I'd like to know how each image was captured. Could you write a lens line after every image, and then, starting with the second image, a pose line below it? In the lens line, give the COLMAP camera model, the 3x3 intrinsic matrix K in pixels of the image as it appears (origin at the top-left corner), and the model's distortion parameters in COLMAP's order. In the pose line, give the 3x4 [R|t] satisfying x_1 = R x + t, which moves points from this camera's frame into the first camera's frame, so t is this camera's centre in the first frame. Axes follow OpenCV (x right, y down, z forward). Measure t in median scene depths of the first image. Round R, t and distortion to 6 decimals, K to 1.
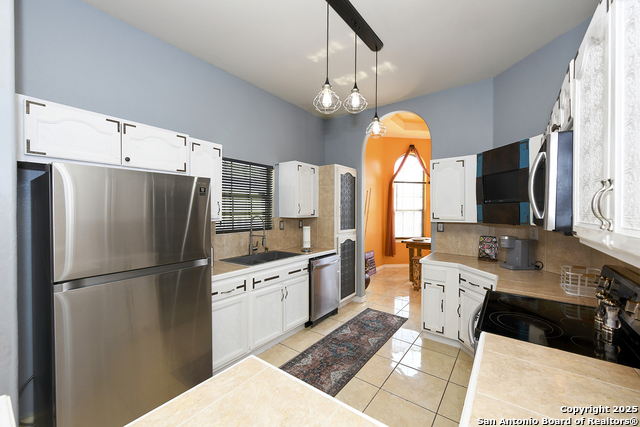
lens RADIAL K [[253.3, 0, 321.2], [0, 253.3, 213.2], [0, 0, 1]] dist [0.008496, 0.000246]
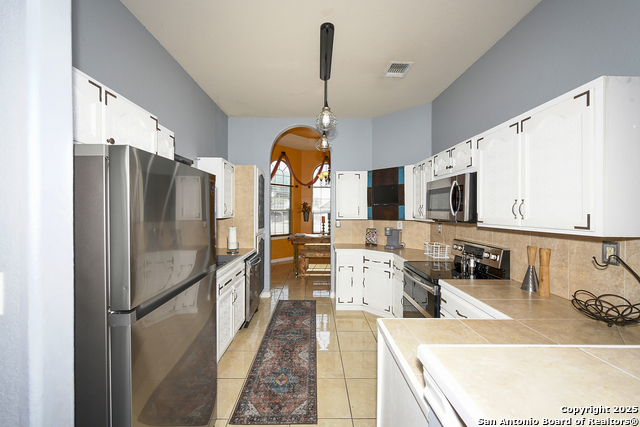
lens RADIAL K [[253.3, 0, 317.7], [0, 253.3, 212.8], [0, 0, 1]] dist [0.008496, 0.000246]
pose [[0.798374, -0.005504, 0.602137, -0.457902], [0.005701, 0.999982, 0.001581, -0.002412], [-0.602135, 0.002170, 0.798391, 0.039525]]
